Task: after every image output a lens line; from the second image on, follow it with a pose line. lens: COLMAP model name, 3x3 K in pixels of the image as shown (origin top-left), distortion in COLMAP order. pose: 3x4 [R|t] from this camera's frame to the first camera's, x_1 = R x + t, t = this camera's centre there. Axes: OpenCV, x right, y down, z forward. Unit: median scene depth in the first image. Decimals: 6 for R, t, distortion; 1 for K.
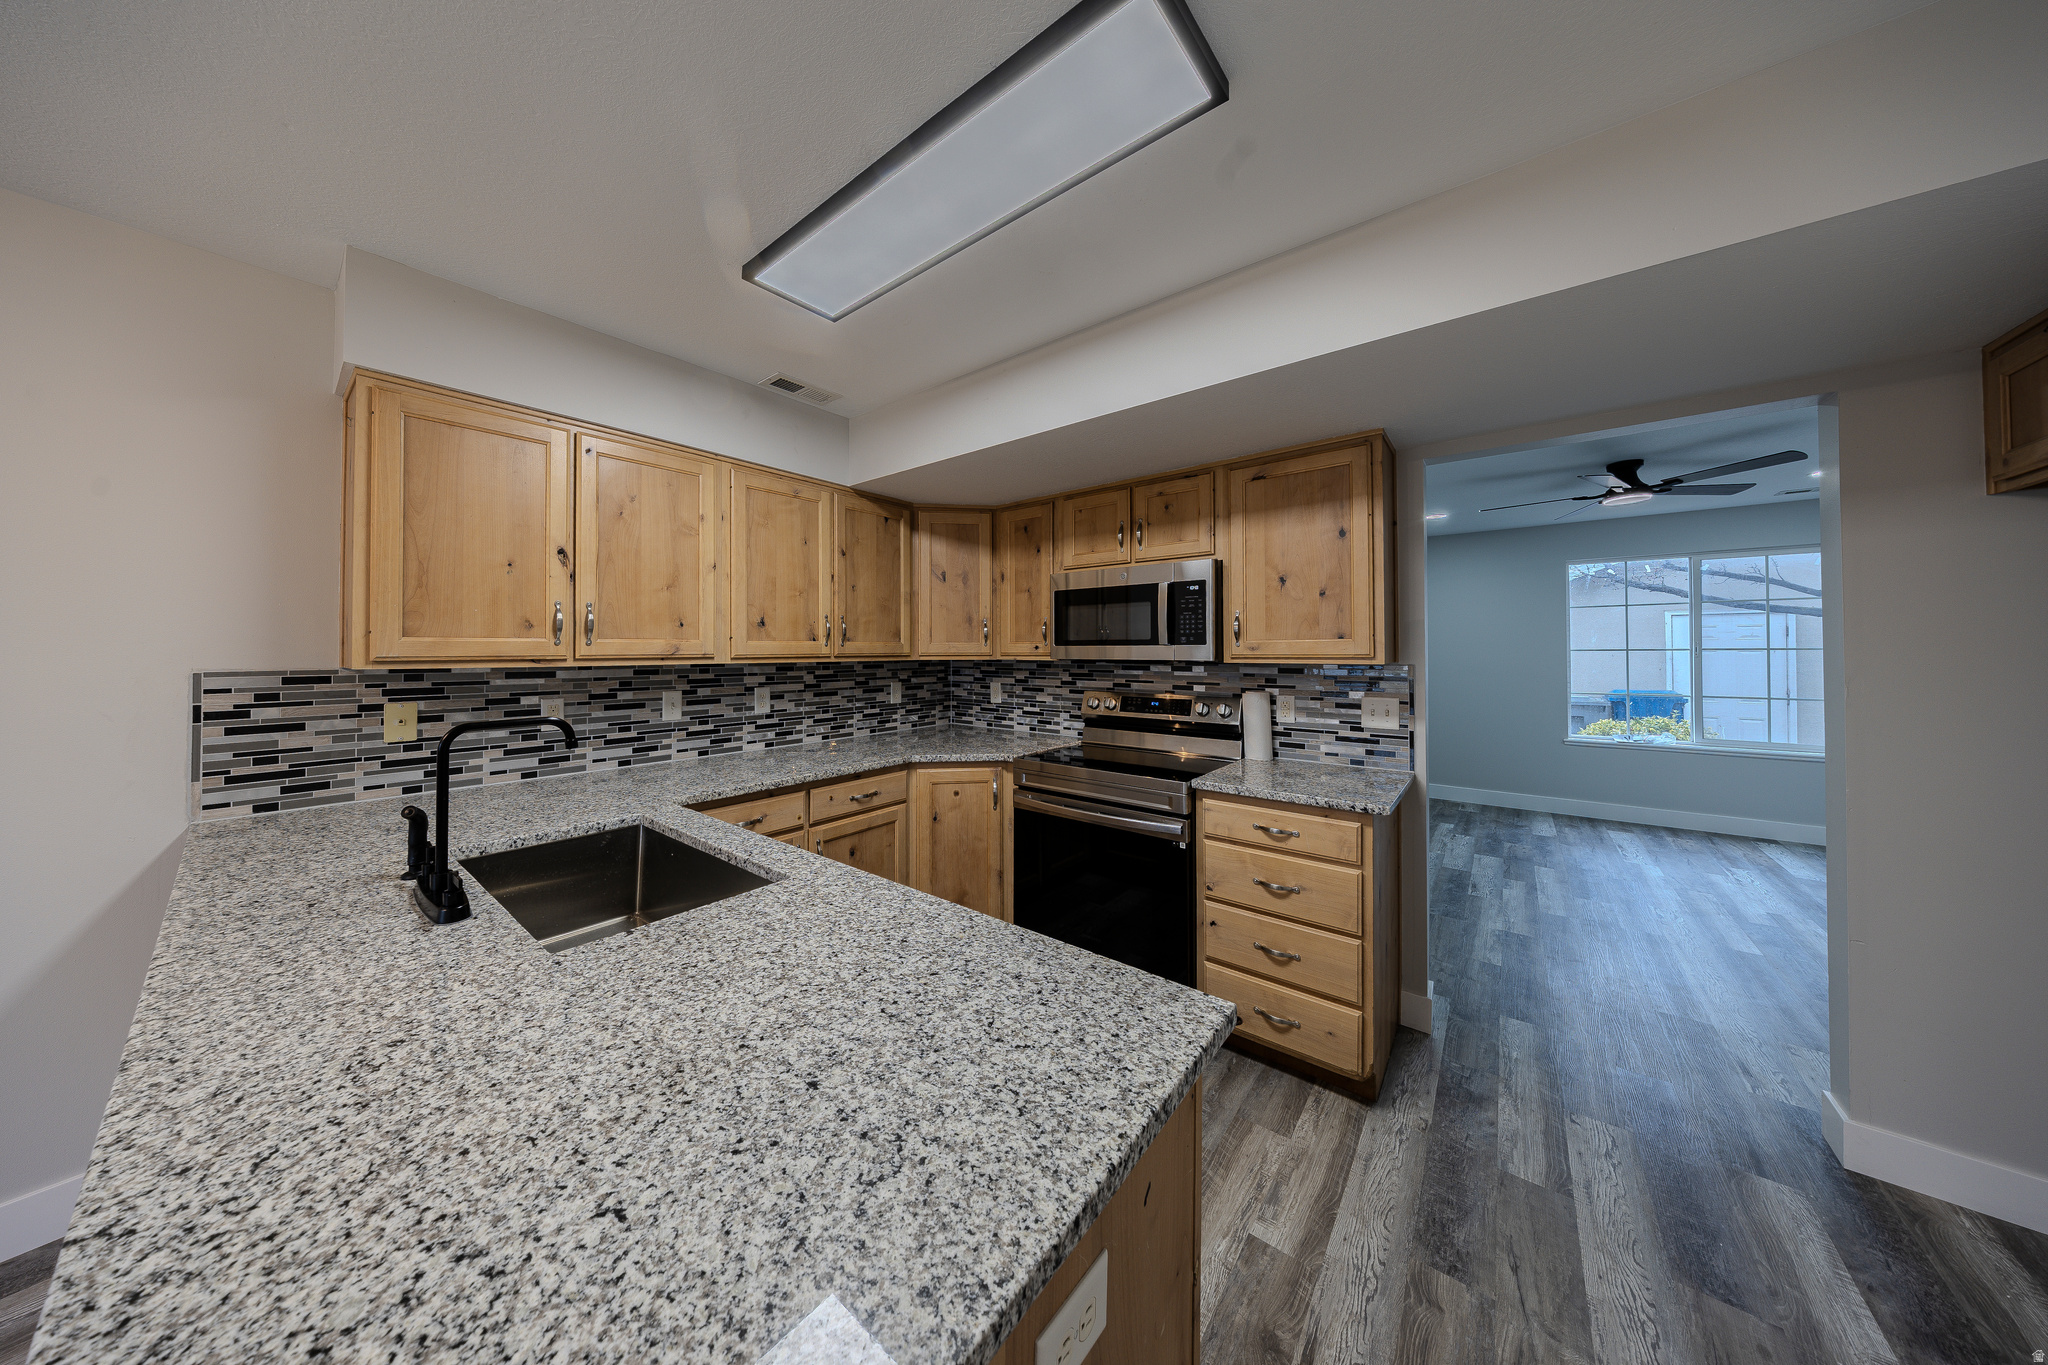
lens RADIAL K [[611.2, 0, 955.4], [0, 611.2, 645.7], [0, 0, 1]] dist [0.000362, -0.000086]
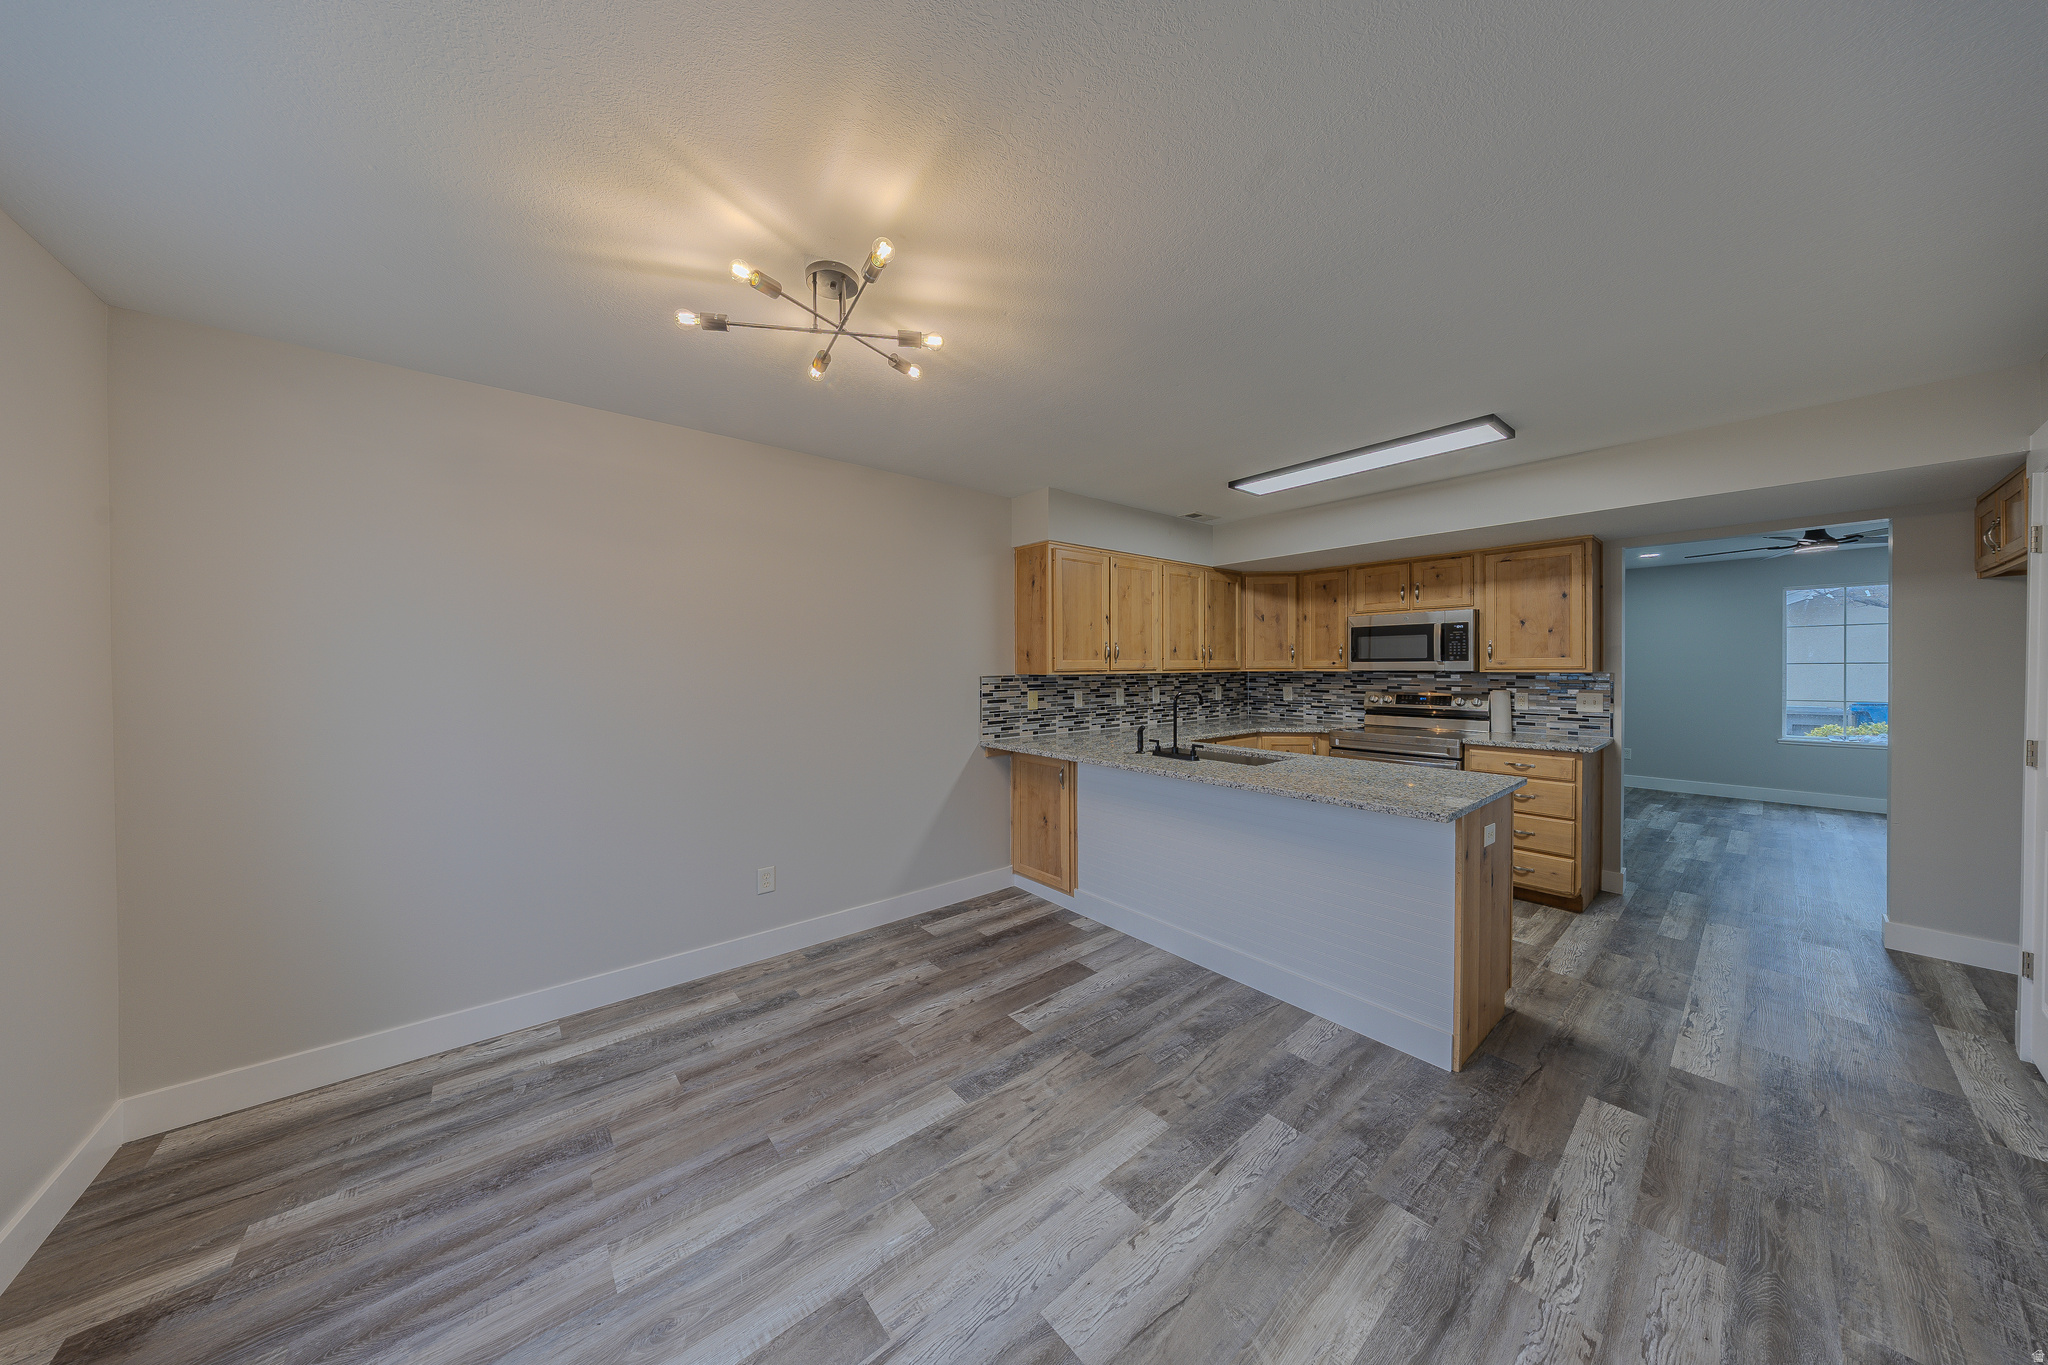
lens RADIAL K [[599.2, 0, 983.9], [0, 599.2, 672.0], [0, 0, 1]] dist [-0.000322, -0.000018]
pose [[0.980816, -0.000410, -0.194934, -0.545796], [0.003949, 0.999834, 0.017768, -0.006239], [0.194894, -0.018197, 0.980655, -0.829400]]
